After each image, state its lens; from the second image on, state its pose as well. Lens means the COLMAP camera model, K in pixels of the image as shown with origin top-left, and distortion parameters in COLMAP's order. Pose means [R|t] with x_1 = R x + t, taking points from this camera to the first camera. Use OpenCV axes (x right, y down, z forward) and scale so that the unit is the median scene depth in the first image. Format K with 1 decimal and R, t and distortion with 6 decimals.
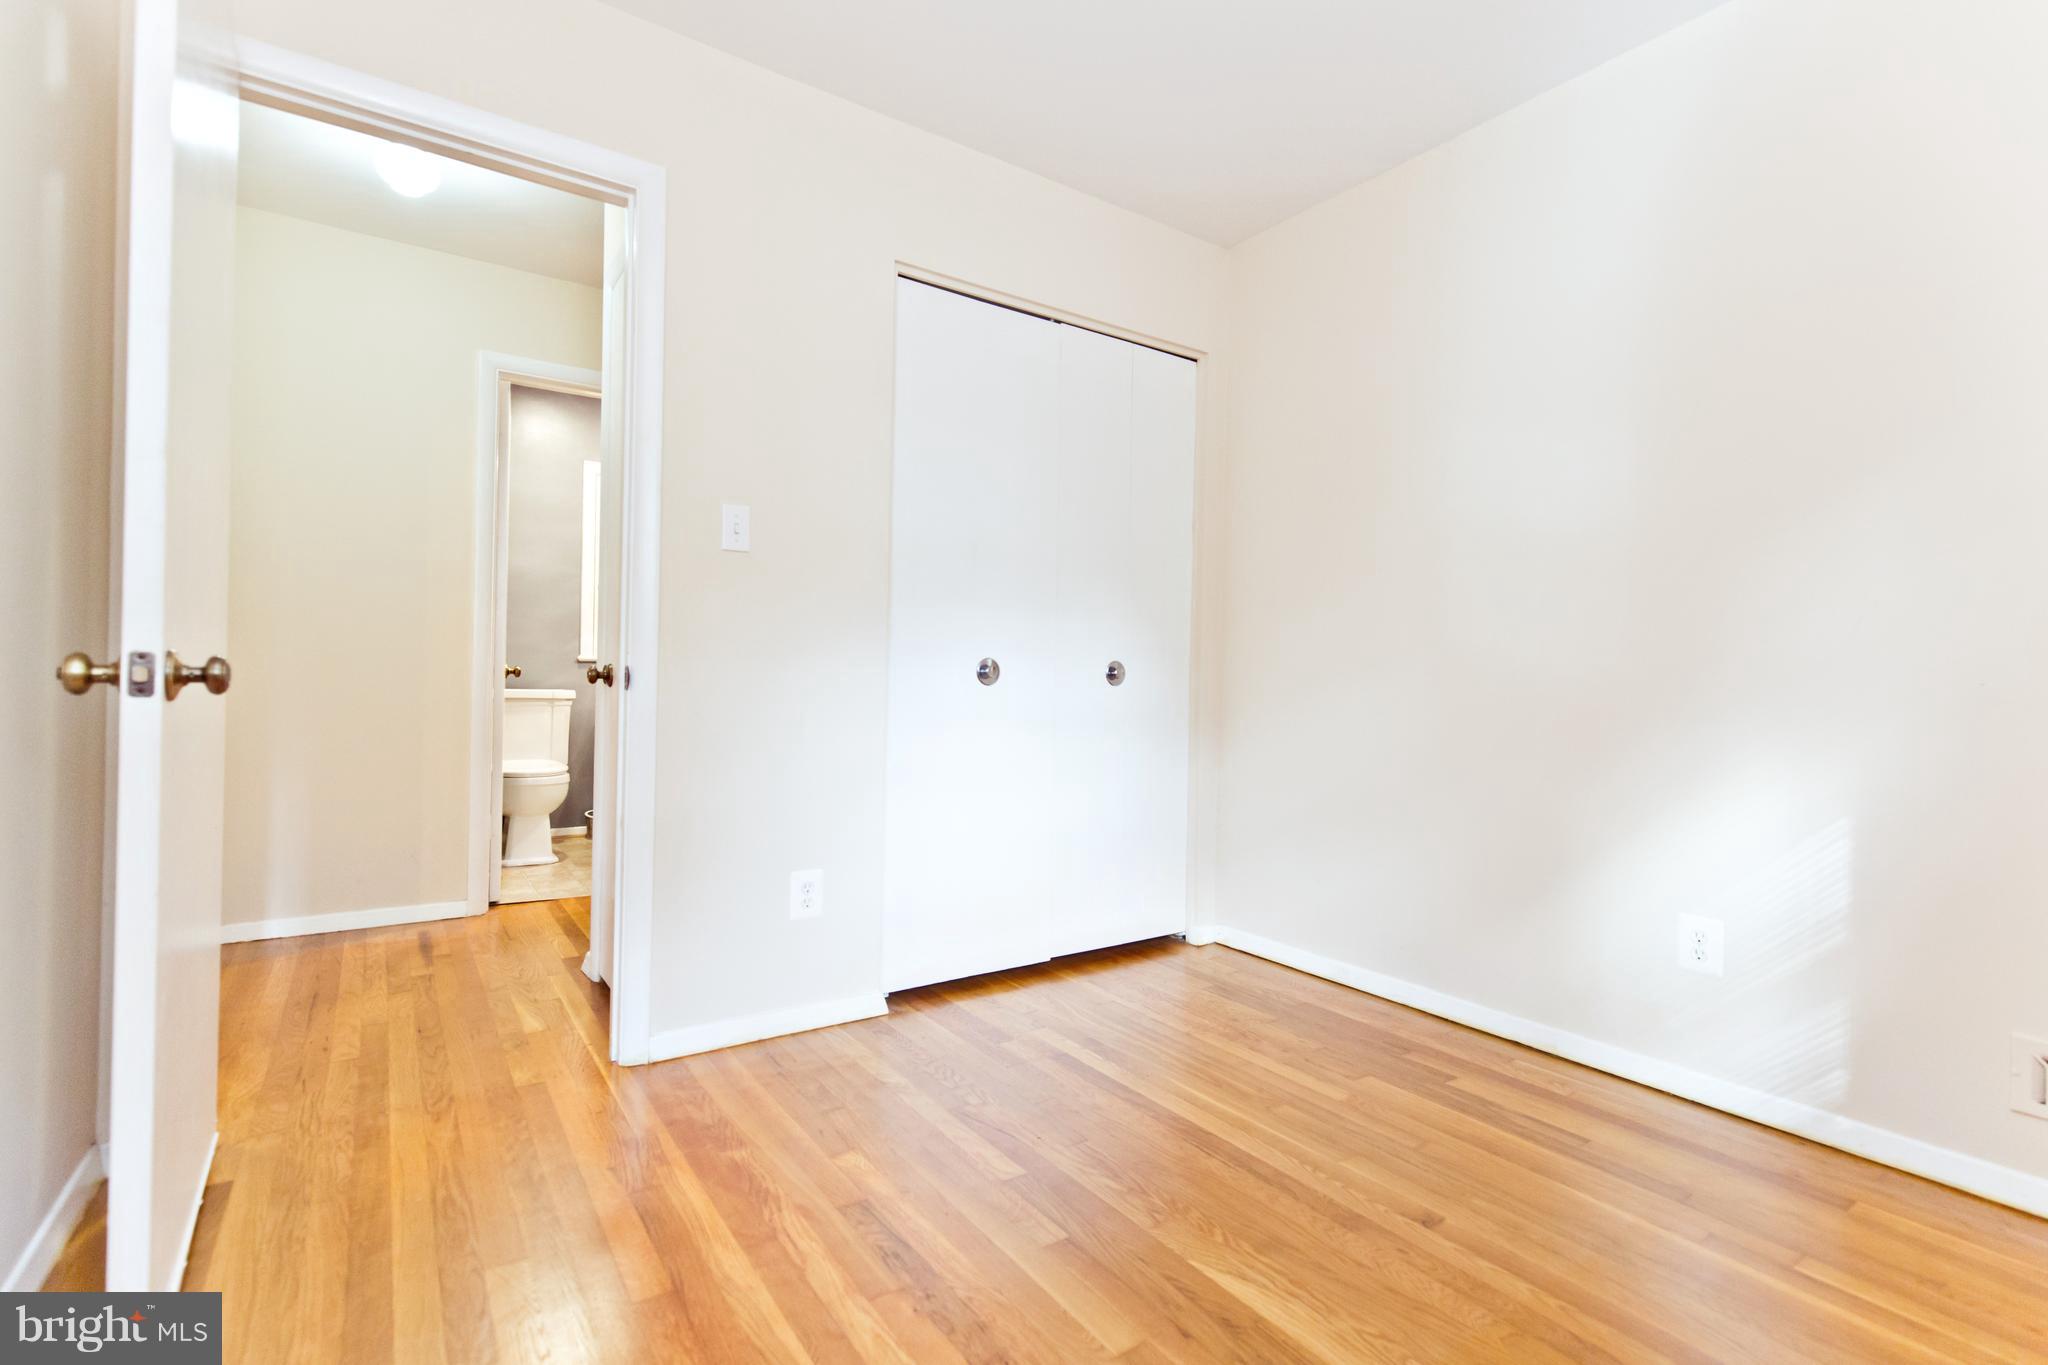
lens RADIAL K [[926.2, 0, 1027.1], [0, 926.2, 677.8], [0, 0, 1]] dist [0.000861, -0.000002]
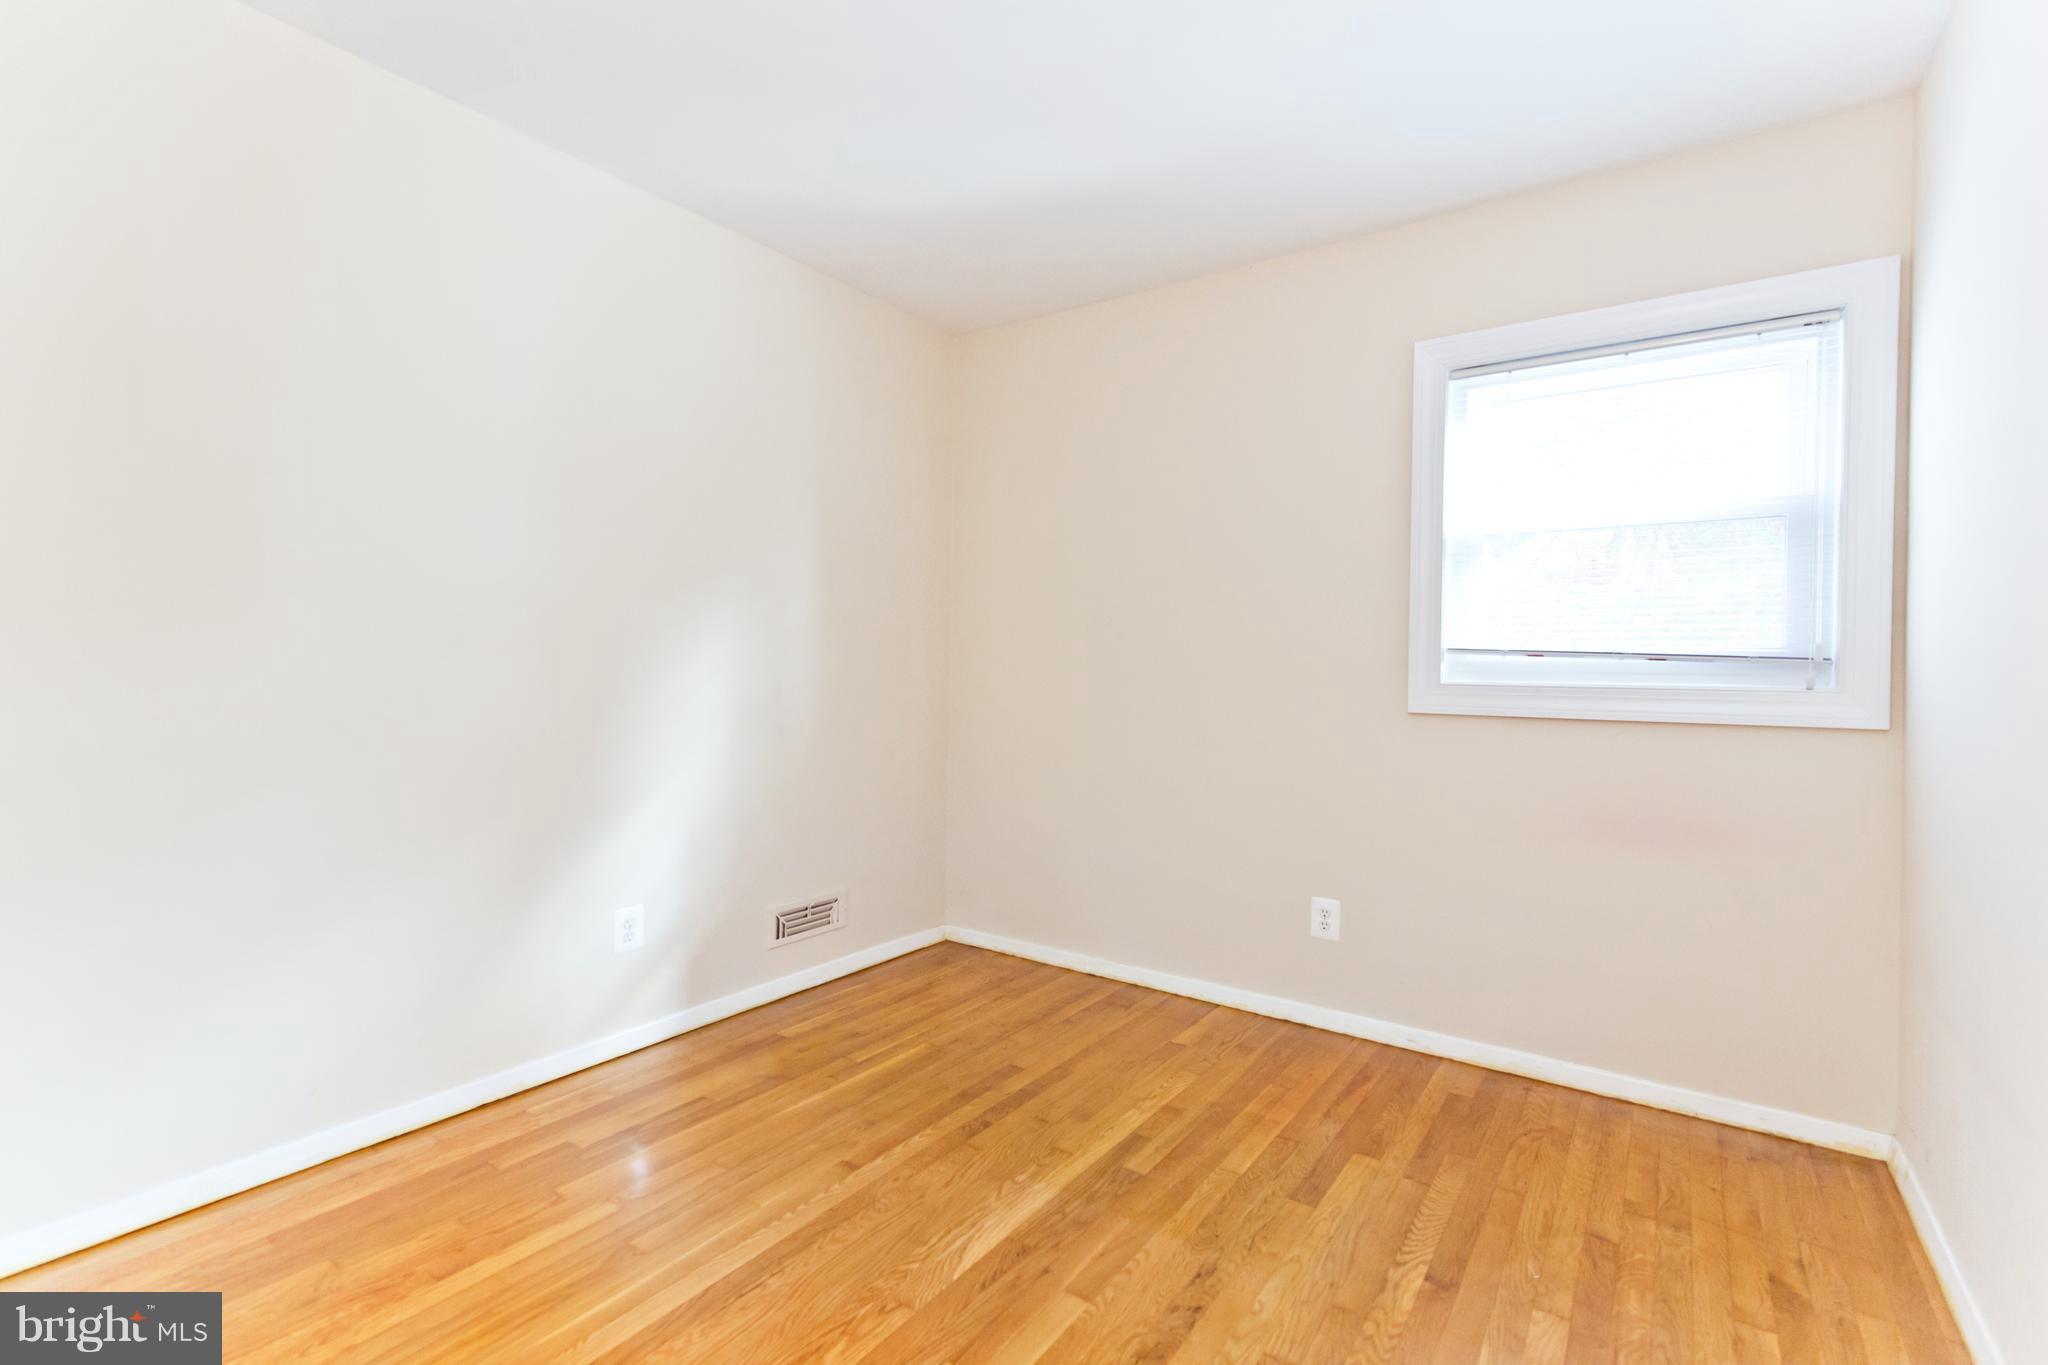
lens RADIAL K [[926.2, 0, 1027.1], [0, 926.2, 677.8], [0, 0, 1]] dist [0.000861, -0.000002]
pose [[-0.351130, -0.029186, 0.935872, -0.684949], [-0.020944, 0.999509, 0.023312, -0.102124], [-0.936092, -0.011415, -0.351569, 1.012324]]
